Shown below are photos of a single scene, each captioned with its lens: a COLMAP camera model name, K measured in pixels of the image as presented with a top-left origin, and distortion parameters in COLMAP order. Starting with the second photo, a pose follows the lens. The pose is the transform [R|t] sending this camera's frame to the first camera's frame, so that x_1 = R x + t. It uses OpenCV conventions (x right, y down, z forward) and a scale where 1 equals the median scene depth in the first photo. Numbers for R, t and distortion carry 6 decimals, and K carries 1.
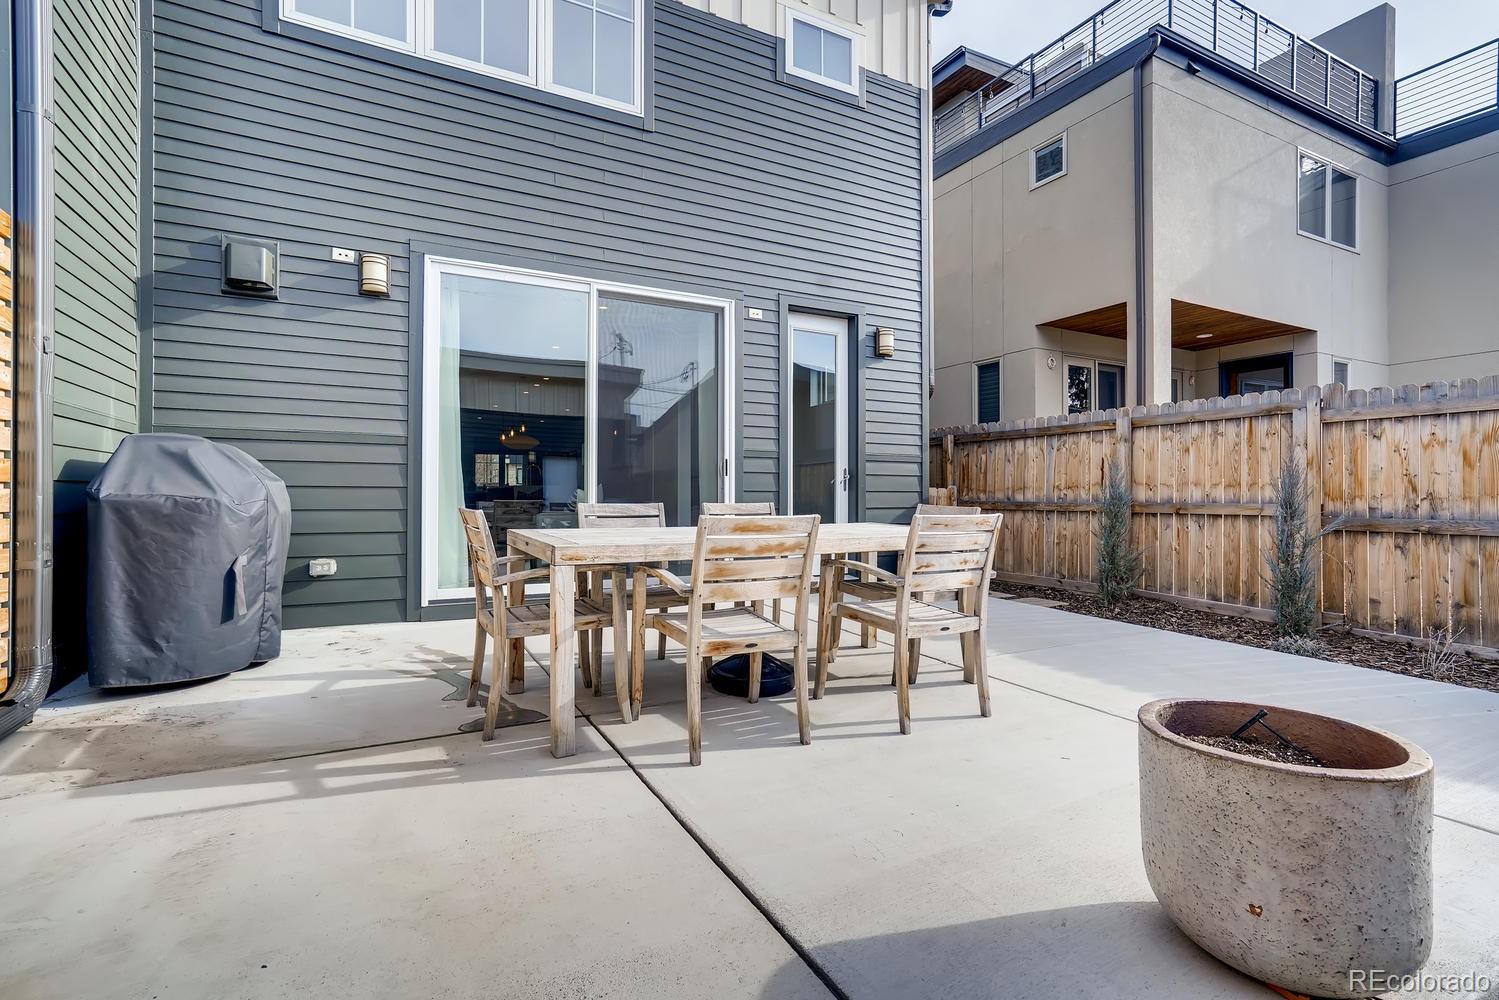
lens RADIAL K [[693.6, 0, 754.2], [0, 693.6, 485.6], [0, 0, 1]] dist [-0.009993, 0.008286]
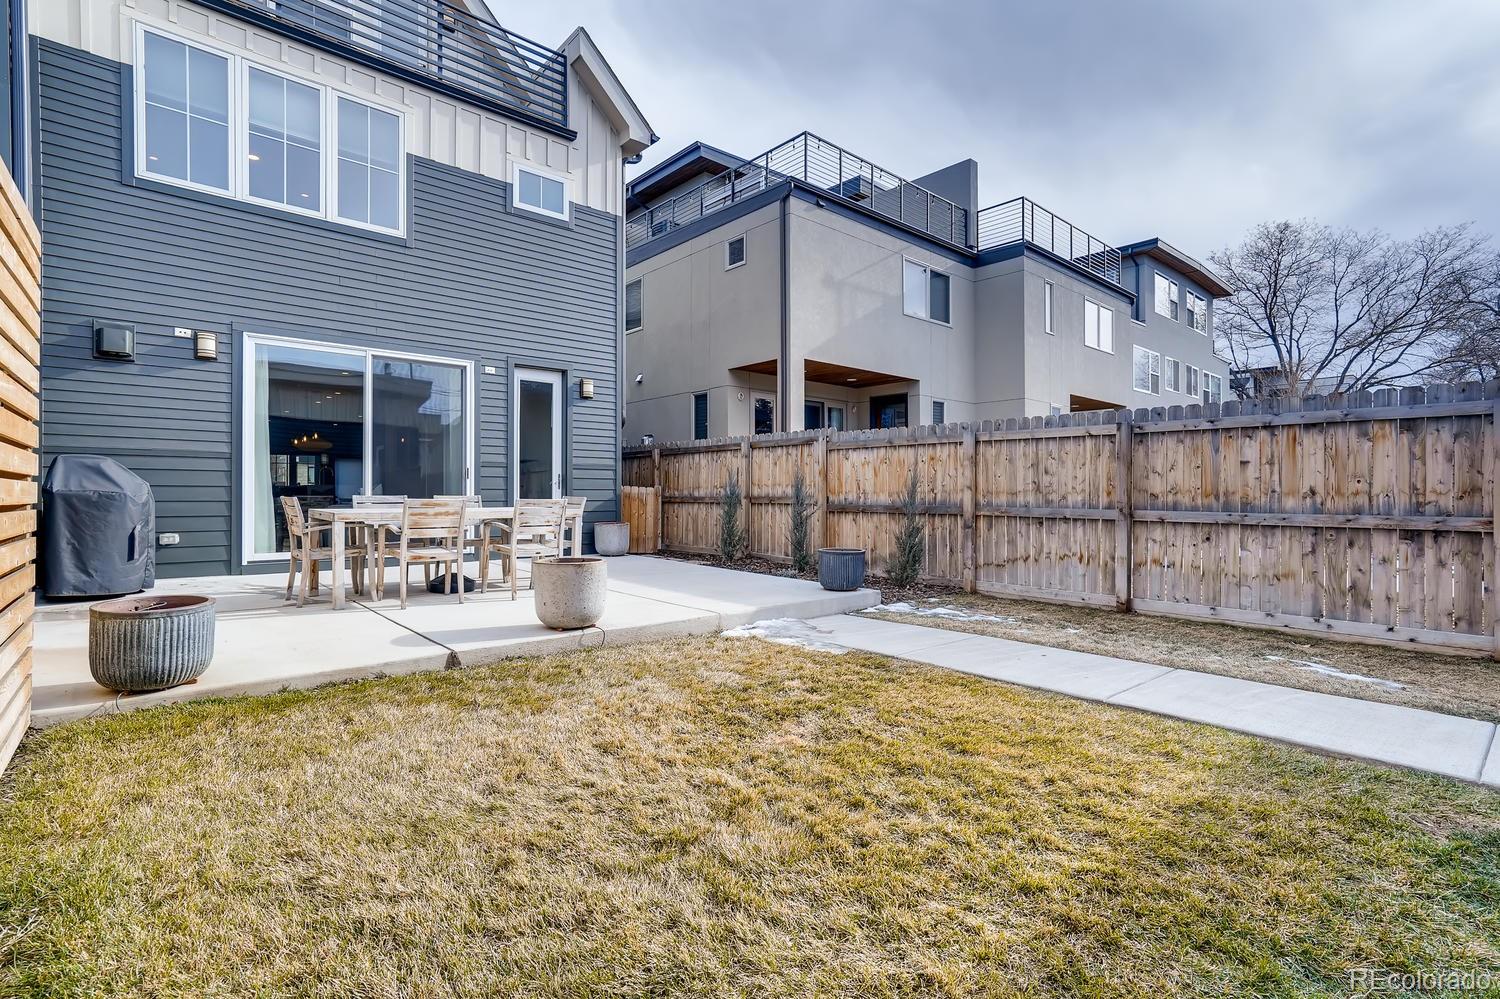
lens RADIAL K [[694.0, 0, 747.5], [0, 694.0, 490.8], [0, 0, 1]] dist [-0.009993, 0.008286]
pose [[0.972034, -0.000219, 0.234838, 0.186473], [-0.001854, 0.999961, 0.008605, -0.001947], [-0.234831, -0.008799, 0.971996, -0.569312]]
